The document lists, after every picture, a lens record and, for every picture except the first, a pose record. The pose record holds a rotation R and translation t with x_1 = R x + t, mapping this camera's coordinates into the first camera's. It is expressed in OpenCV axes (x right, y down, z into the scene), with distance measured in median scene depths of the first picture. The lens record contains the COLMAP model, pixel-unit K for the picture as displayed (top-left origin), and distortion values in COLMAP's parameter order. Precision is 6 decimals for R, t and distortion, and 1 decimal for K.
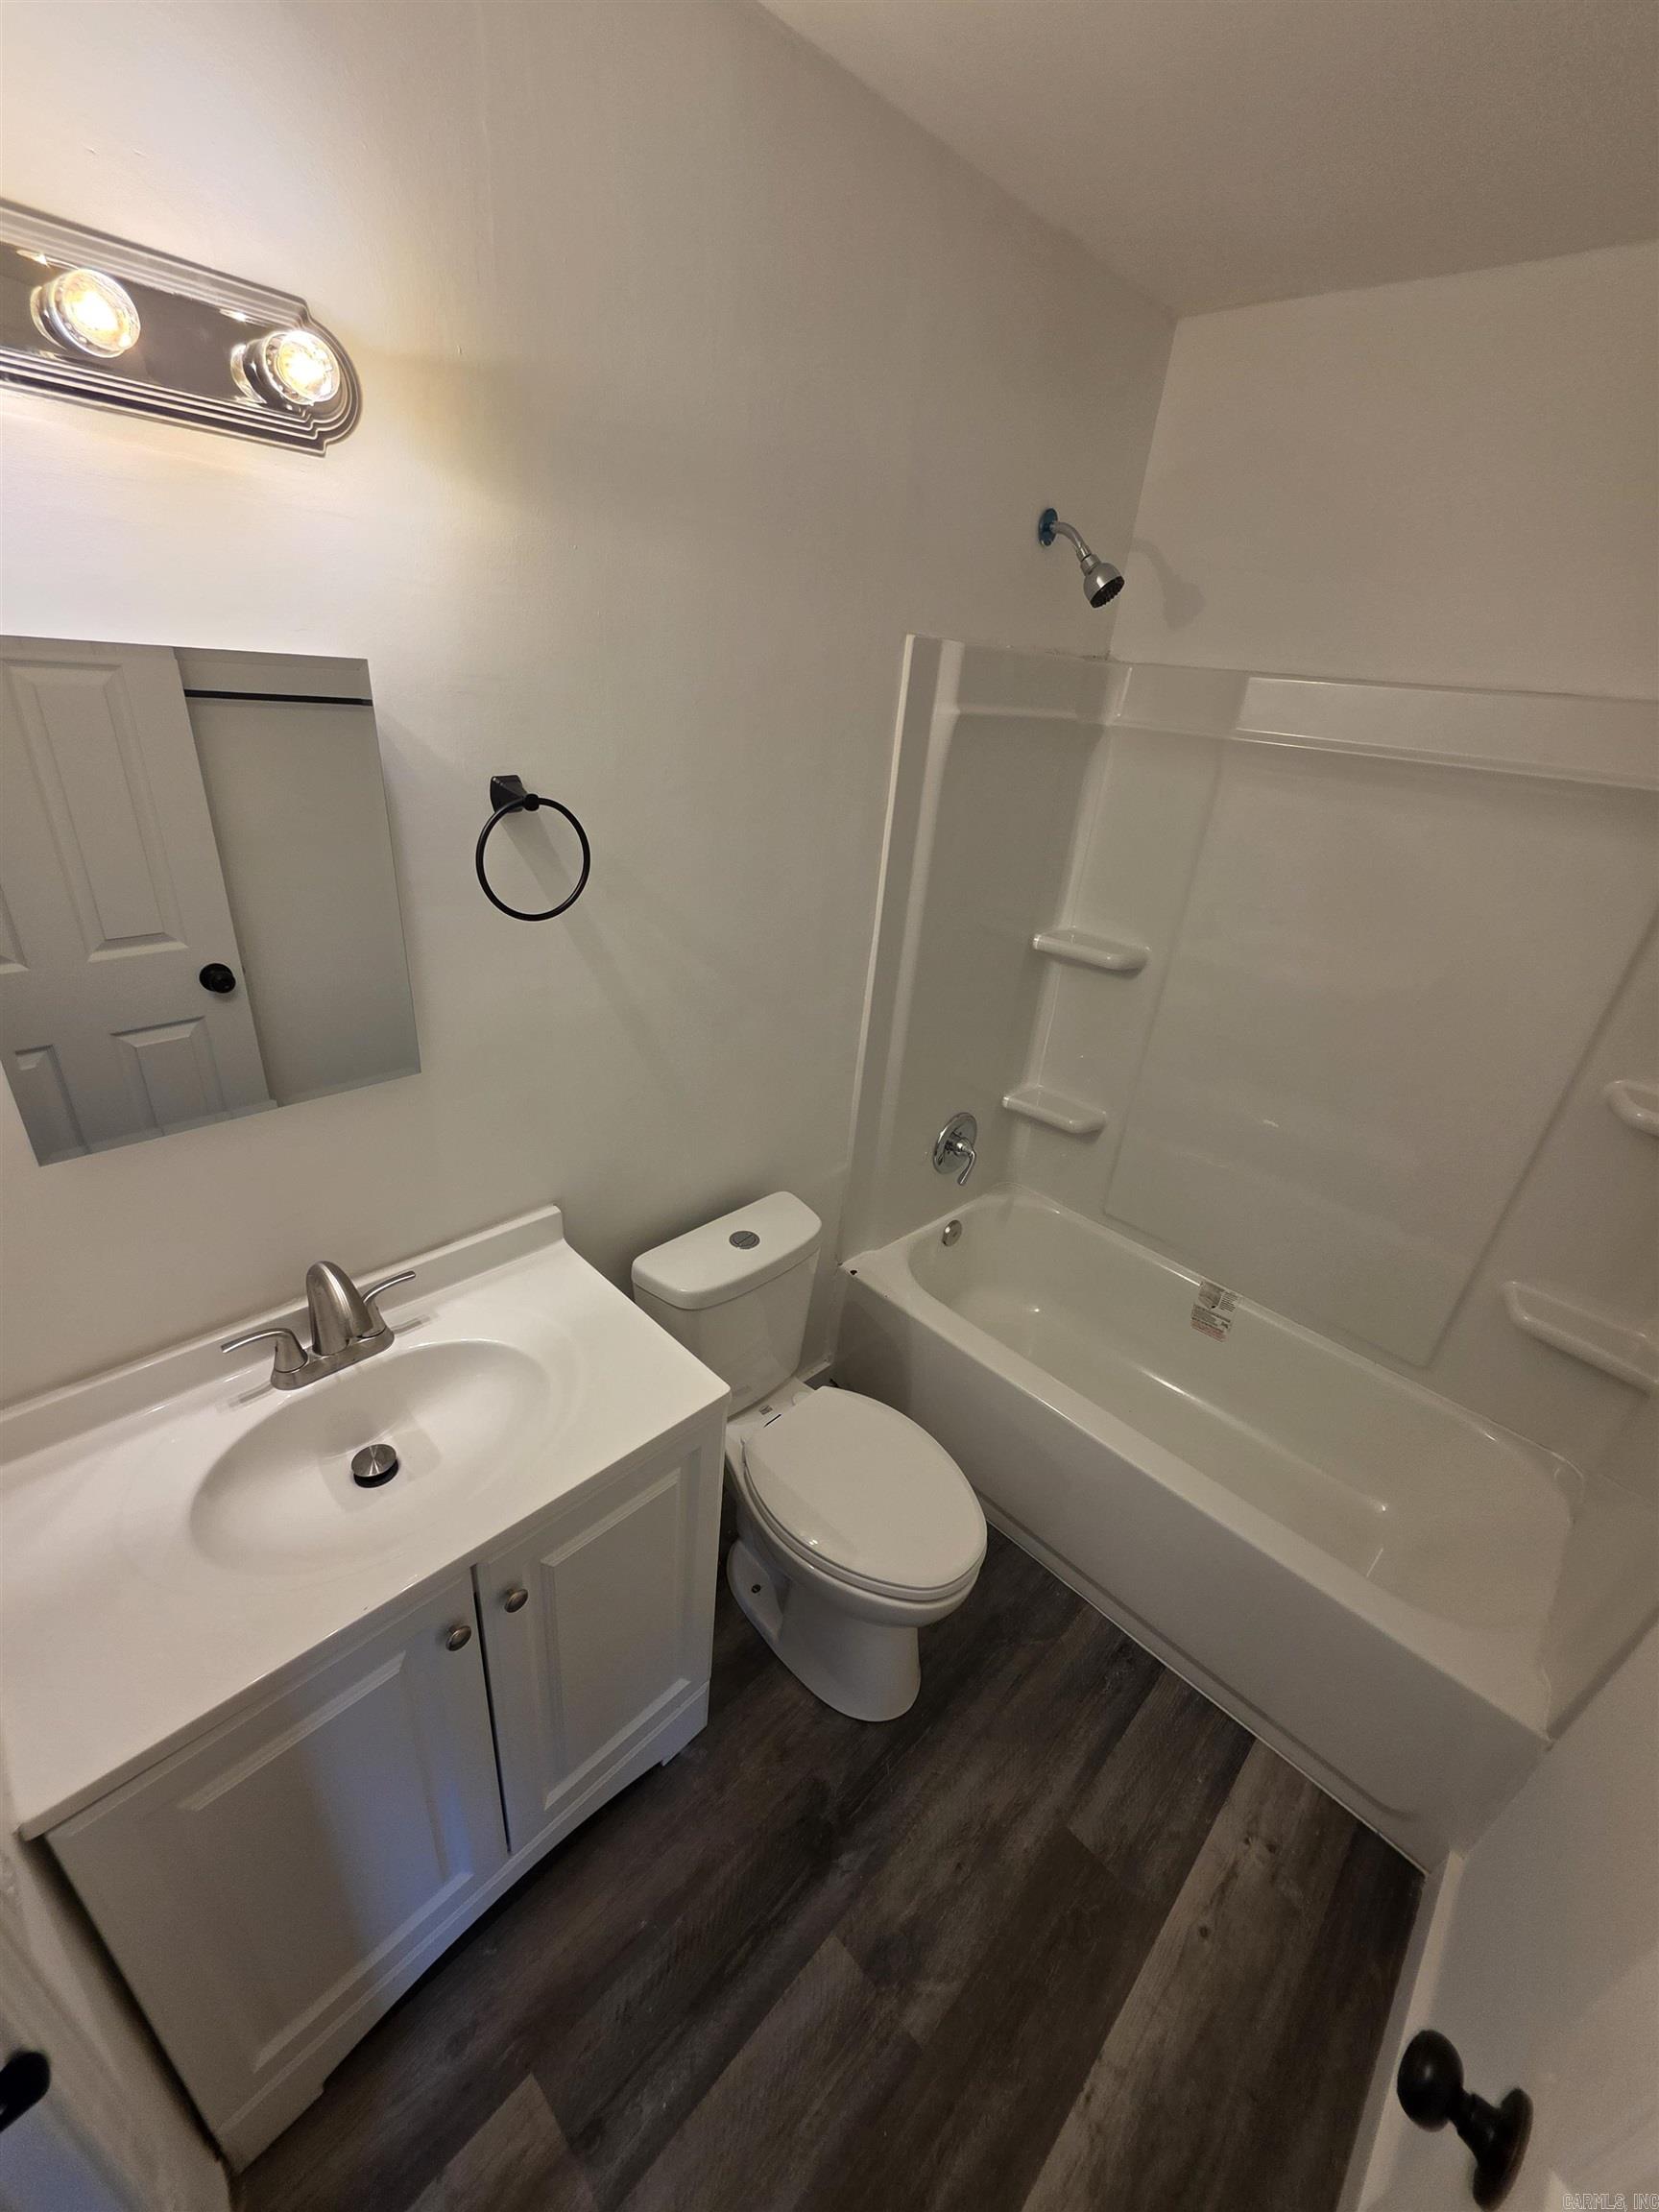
lens RADIAL K [[887.7, 0, 819.4], [0, 887.7, 1098.6], [0, 0, 1]] dist [0.003422, -0.000246]
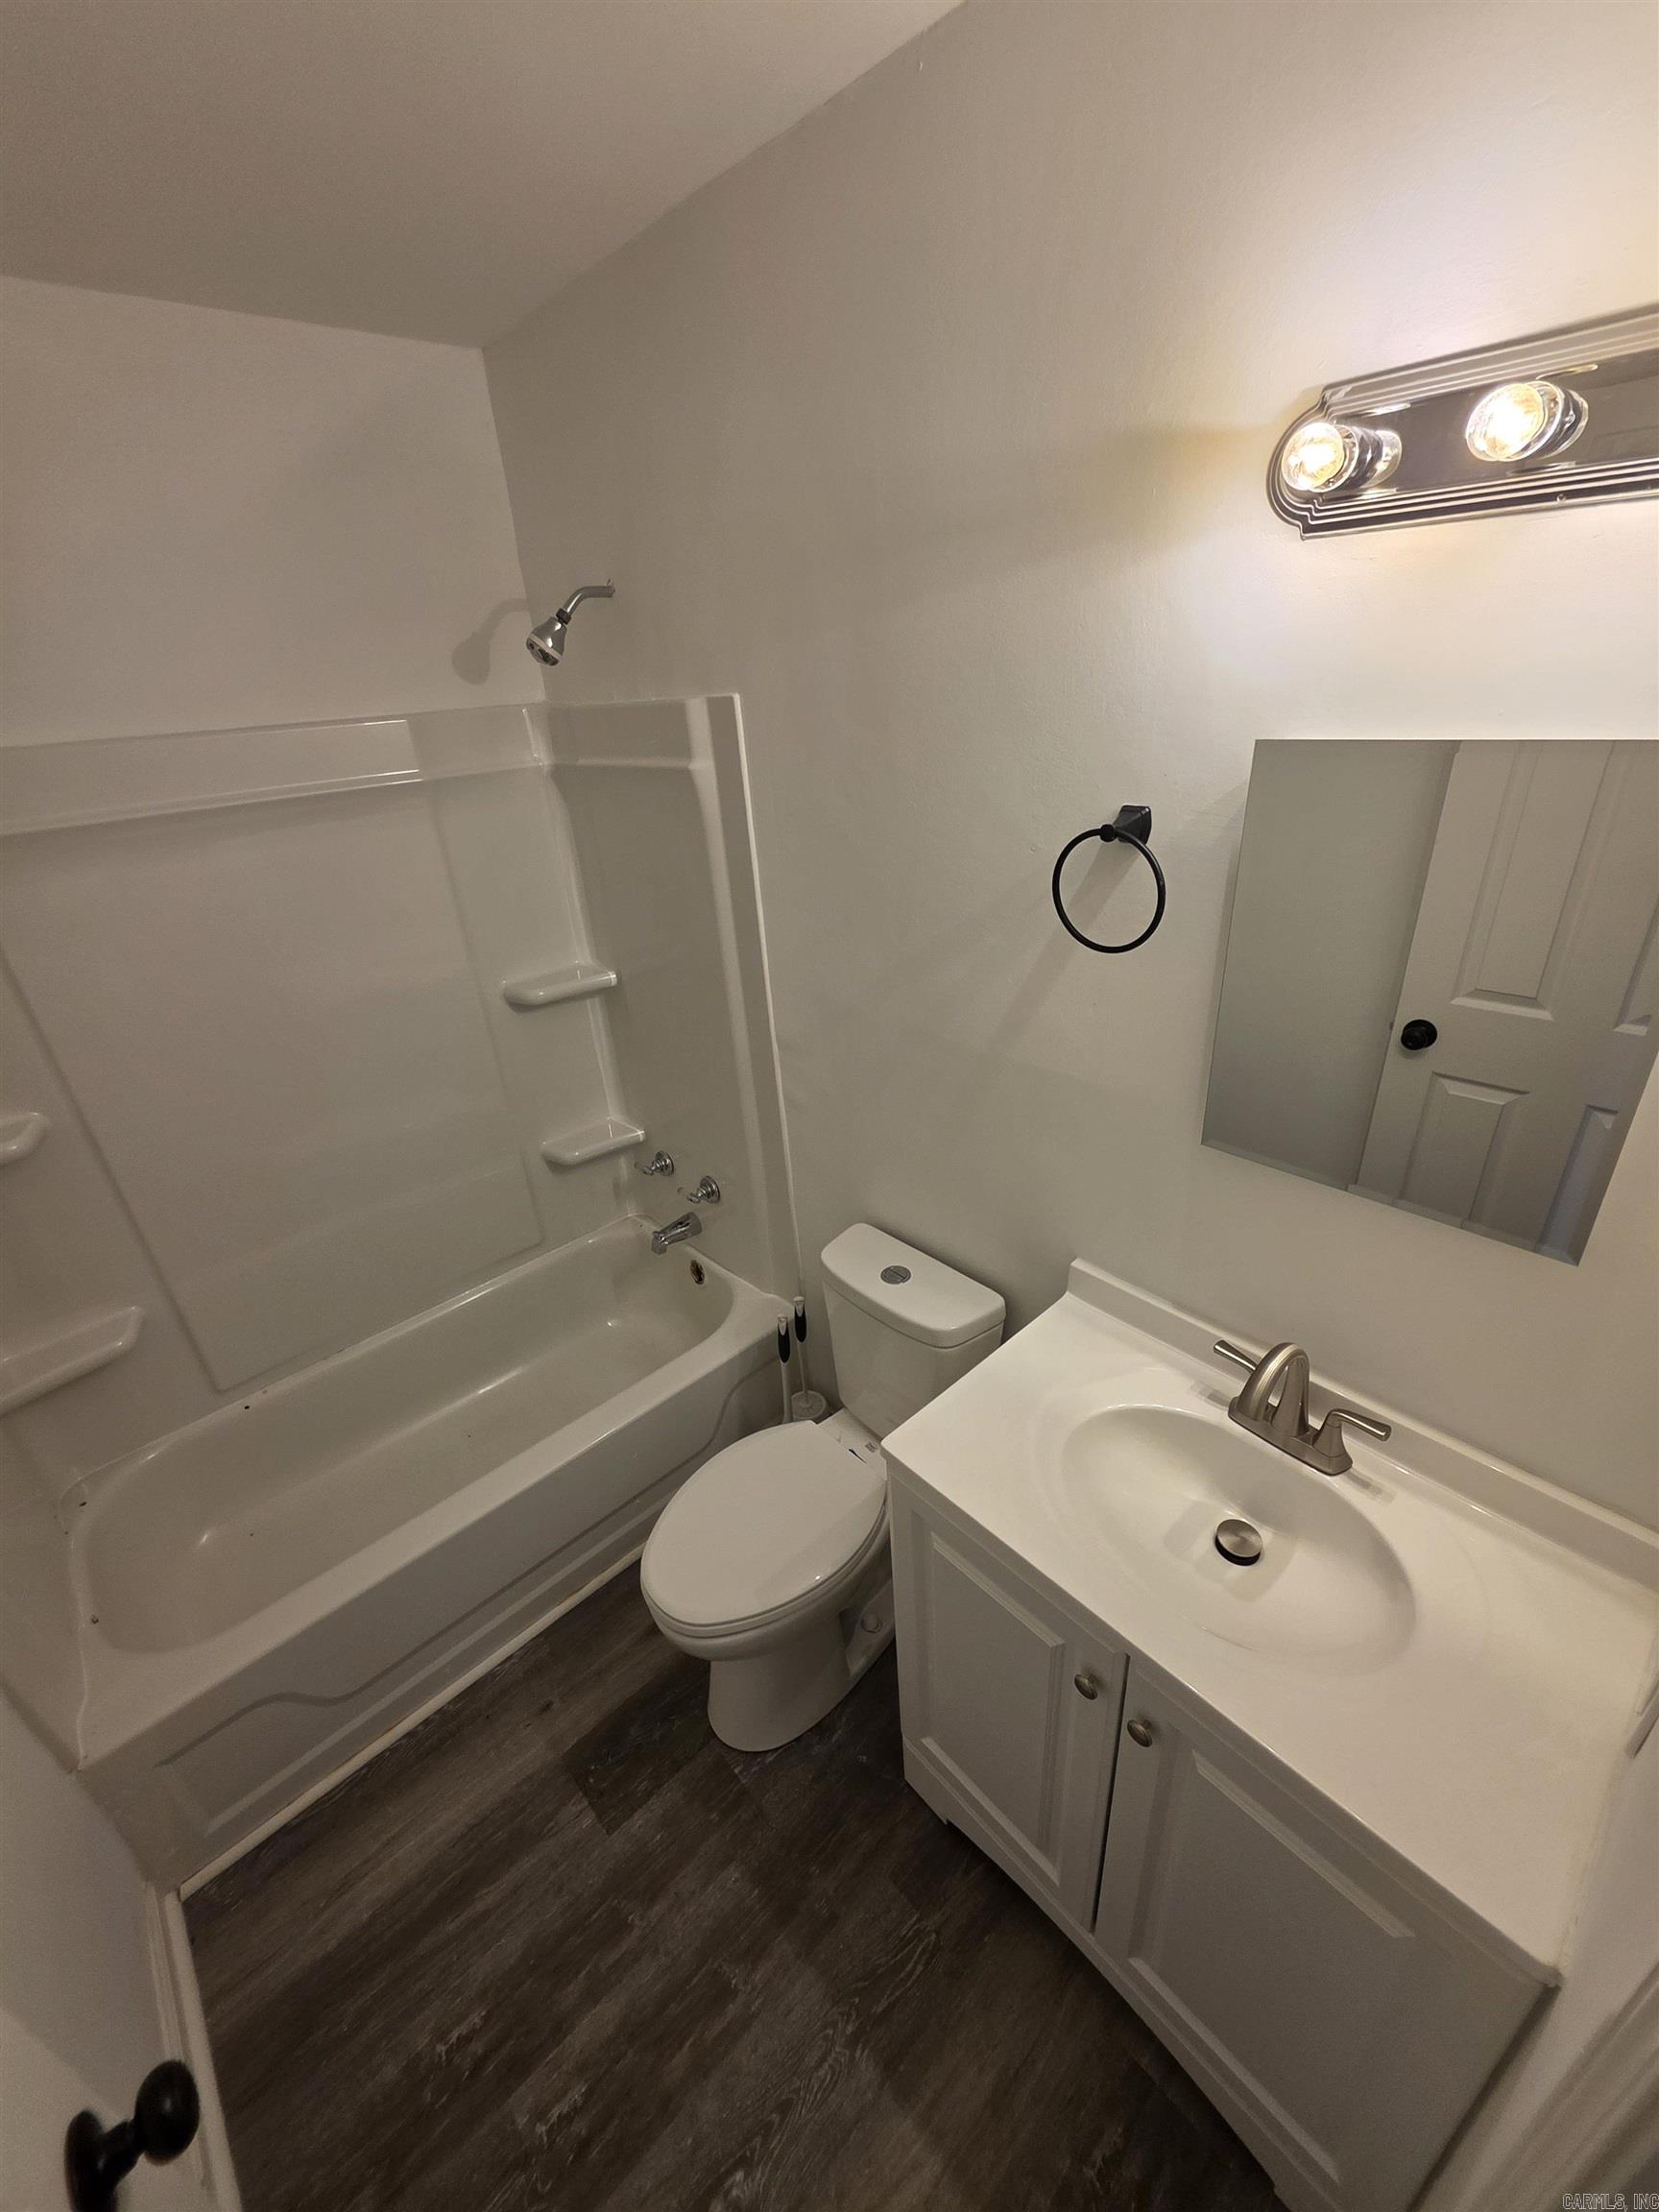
lens RADIAL K [[887.7, 0, 819.4], [0, 887.7, 1098.6], [0, 0, 1]] dist [0.003422, -0.000246]
pose [[-0.068979, 0.368488, -0.927070, 0.254552], [-0.373995, 0.851959, 0.366460, -0.185265], [0.924862, 0.371998, 0.079045, 0.318394]]
